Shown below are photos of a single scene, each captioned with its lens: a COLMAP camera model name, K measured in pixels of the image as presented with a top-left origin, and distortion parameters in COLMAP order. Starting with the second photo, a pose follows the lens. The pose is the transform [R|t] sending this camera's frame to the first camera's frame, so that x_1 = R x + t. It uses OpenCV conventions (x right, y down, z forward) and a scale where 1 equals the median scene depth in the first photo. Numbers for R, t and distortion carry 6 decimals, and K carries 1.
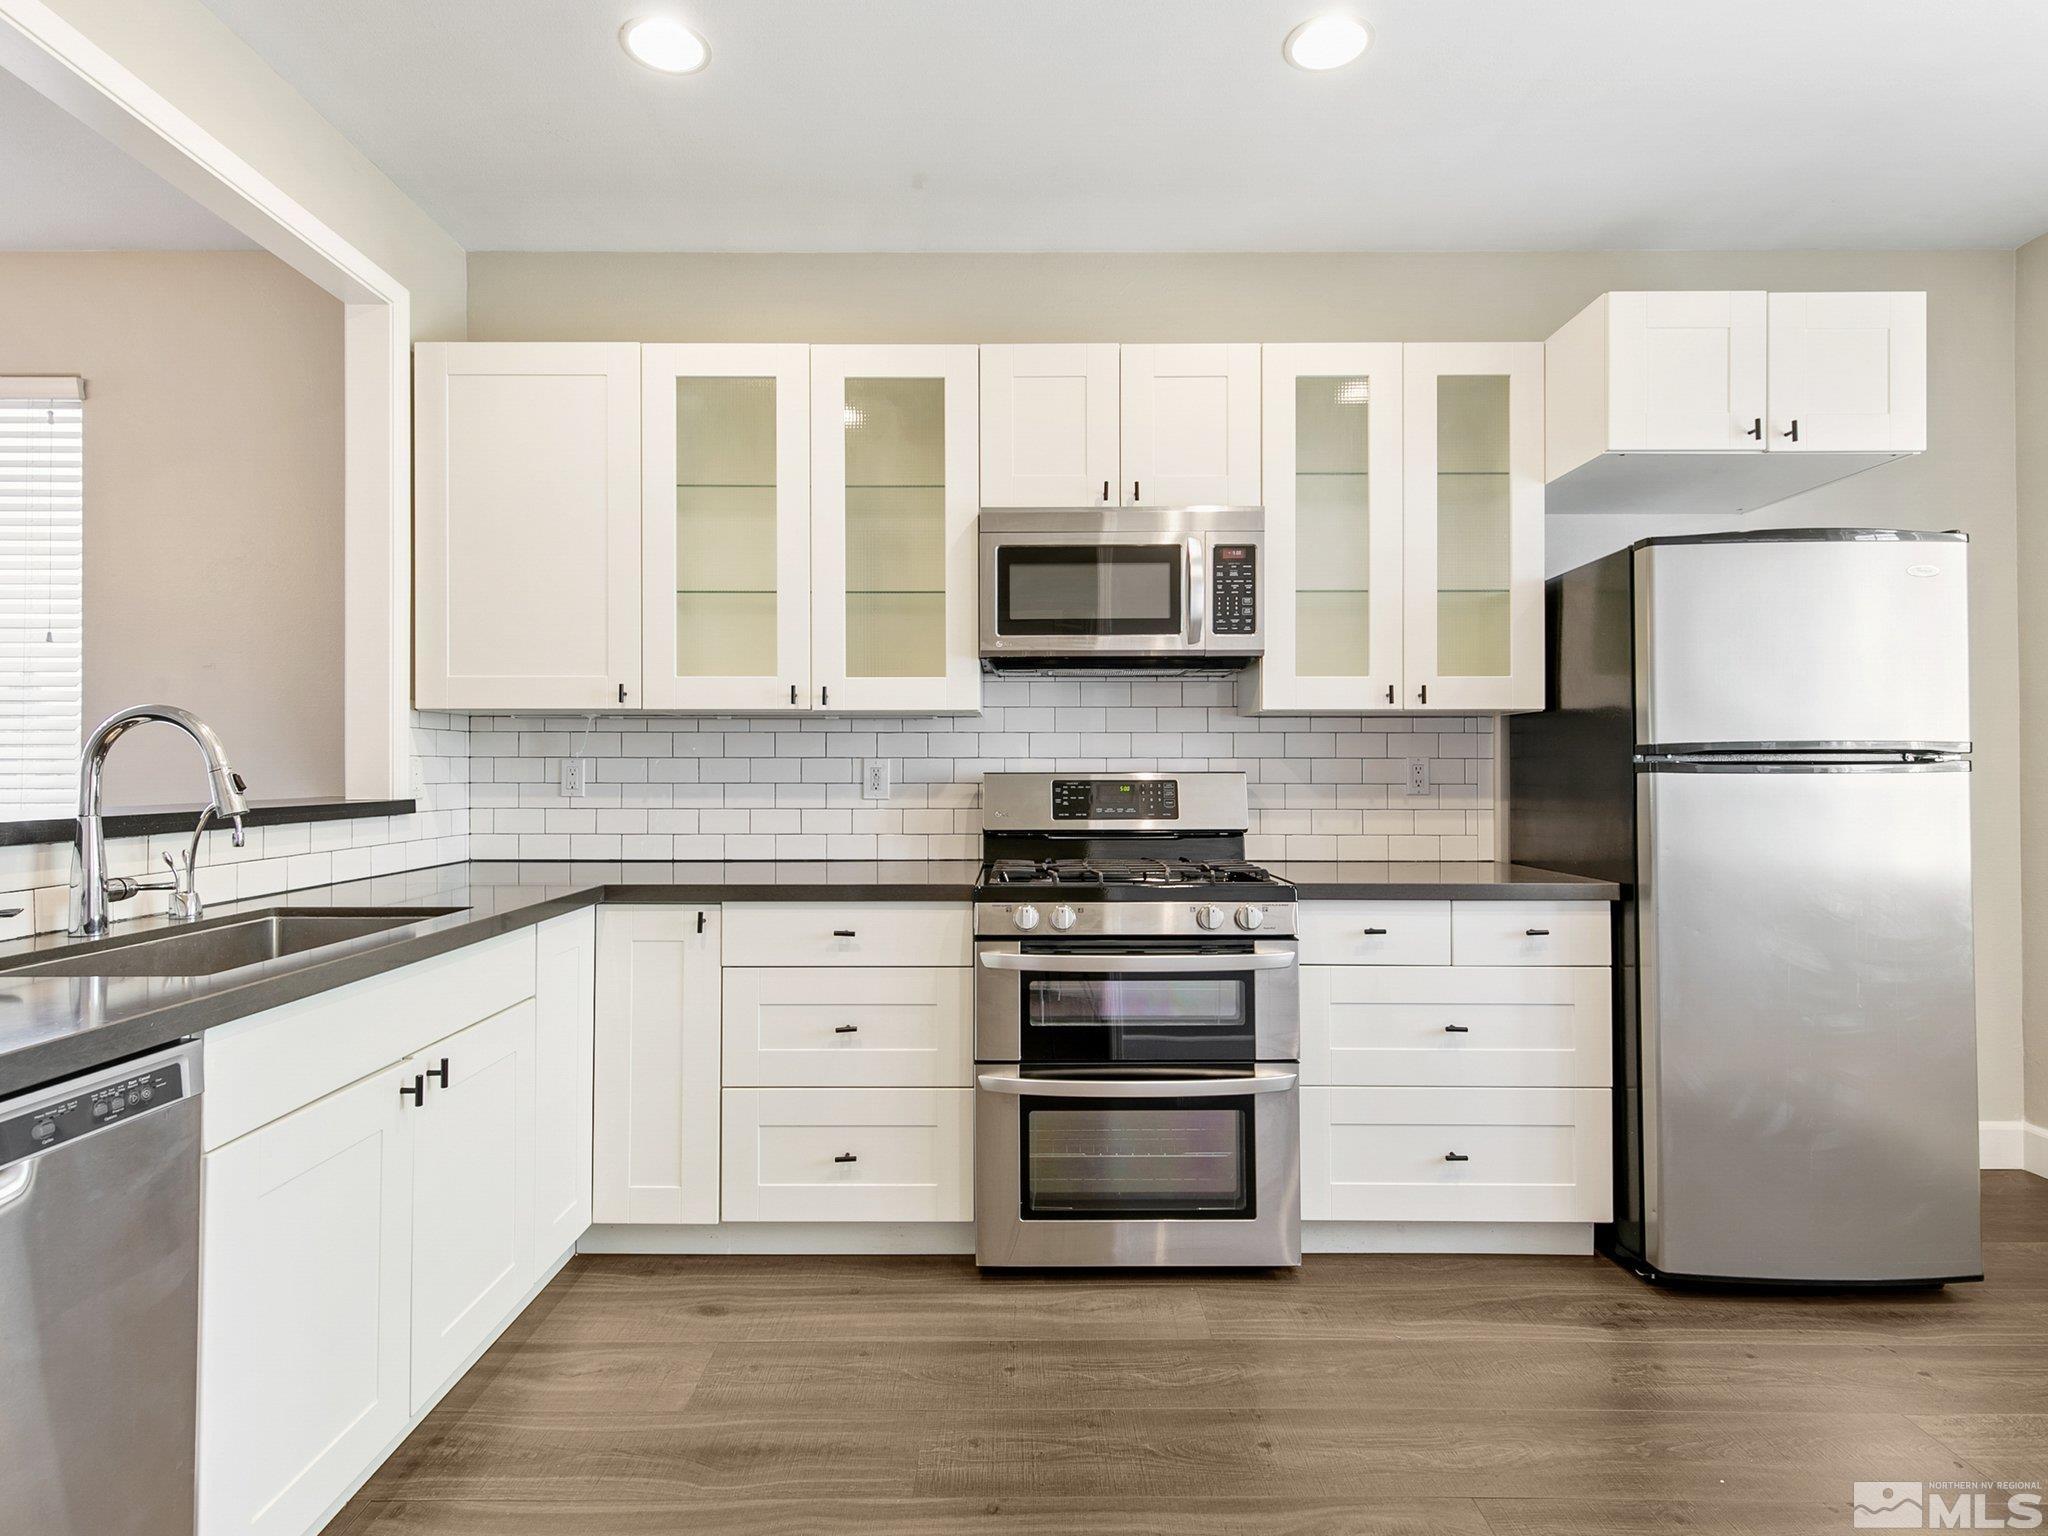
lens RADIAL K [[1062.5, 0, 1020.3], [0, 1062.5, 763.0], [0, 0, 1]] dist [0.013070, -0.001681]
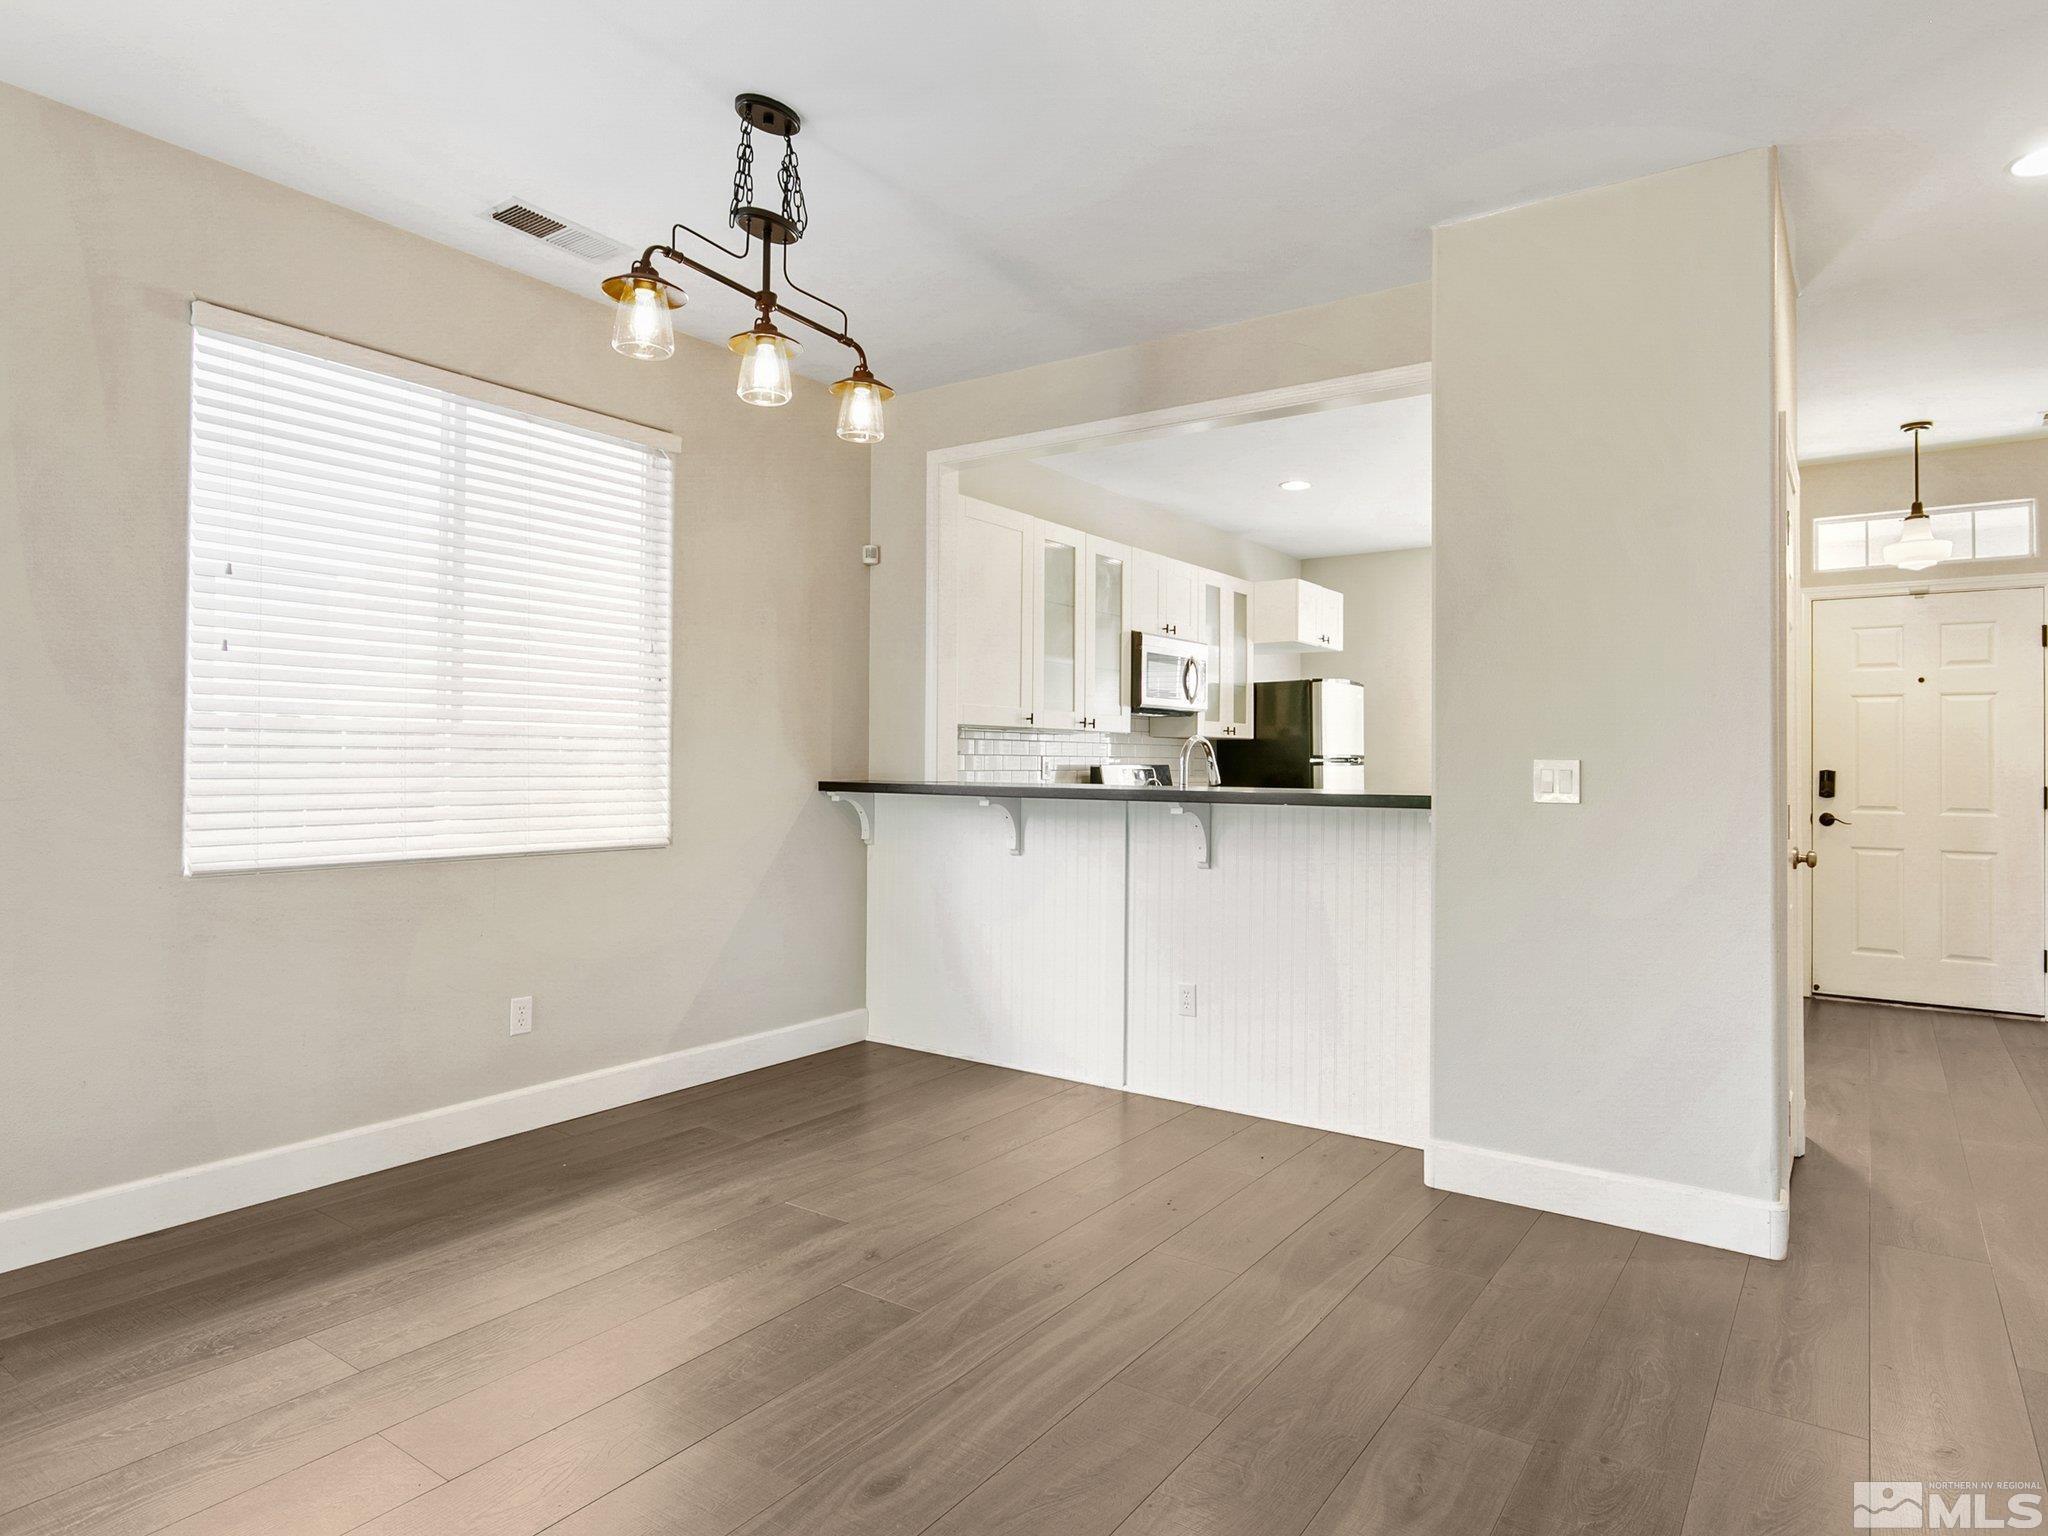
lens RADIAL K [[1191.7, 0, 1015.5], [0, 1191.7, 742.9], [0, 0, 1]] dist [0.000291, 0.002722]
pose [[0.574919, 0.016576, 0.818042, -1.993846], [-0.008715, 0.999862, -0.014136, -0.000413], [-0.818164, 0.000998, 0.574984, -0.082765]]
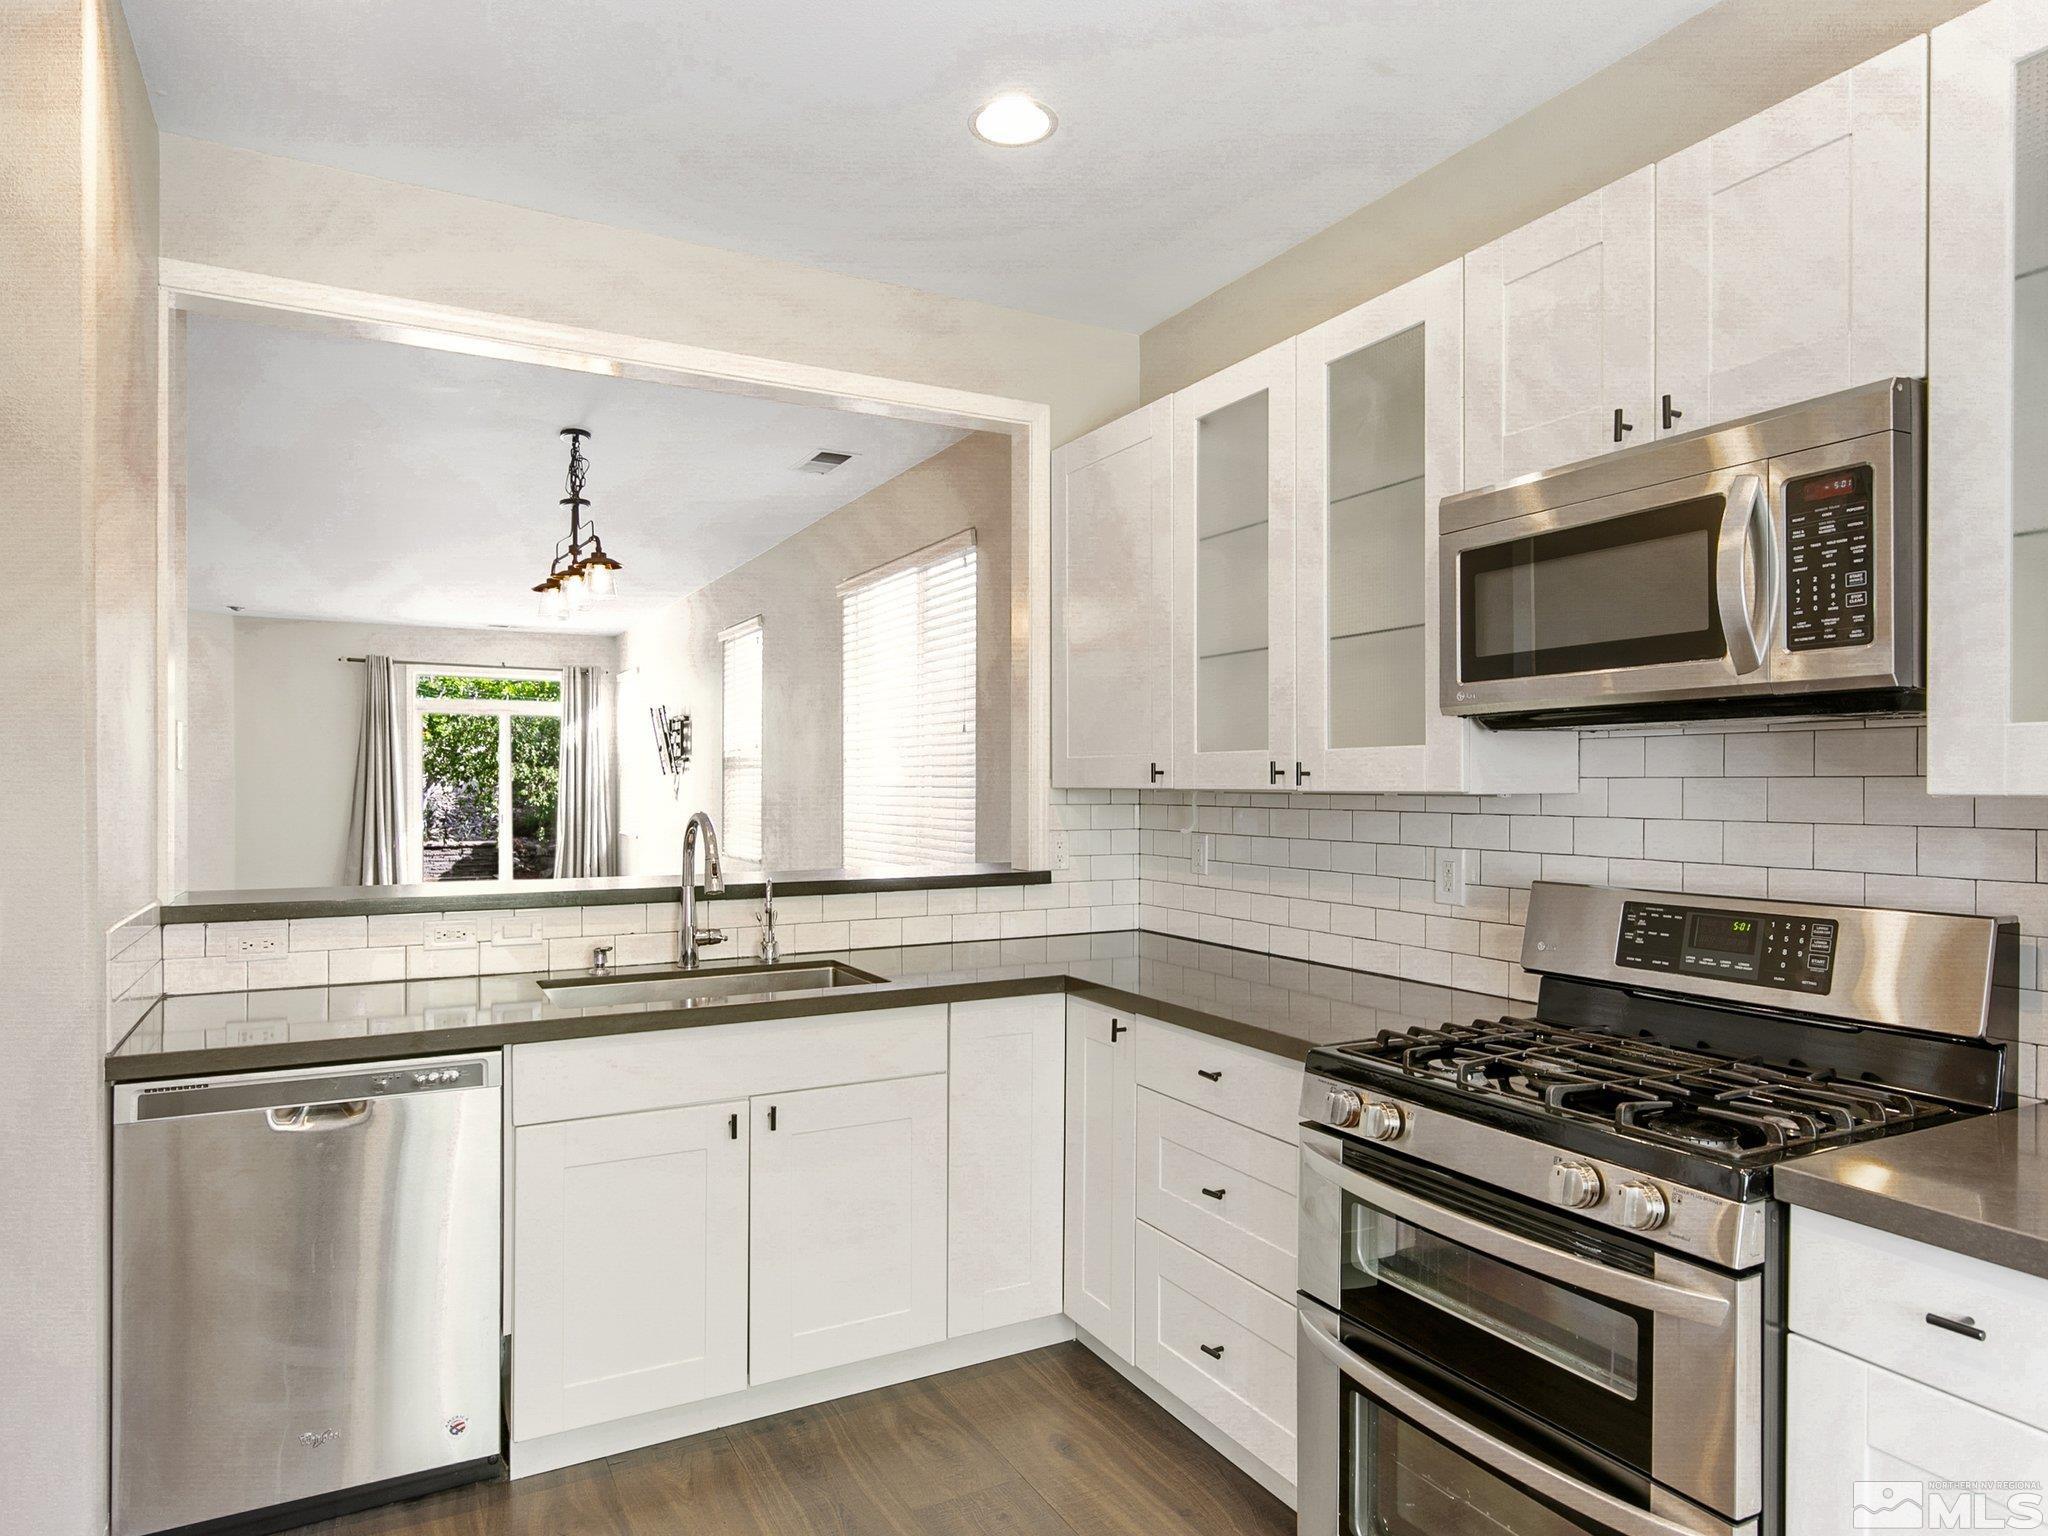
lens RADIAL K [[1234.7, 0, 1015.2], [0, 1234.7, 787.0], [0, 0, 1]] dist [0.001672, -0.001027]
pose [[0.470996, 0.003291, -0.882129, 0.537872], [0.004105, 0.999974, 0.005922, -0.060215], [0.882126, -0.006410, 0.470970, 0.382530]]
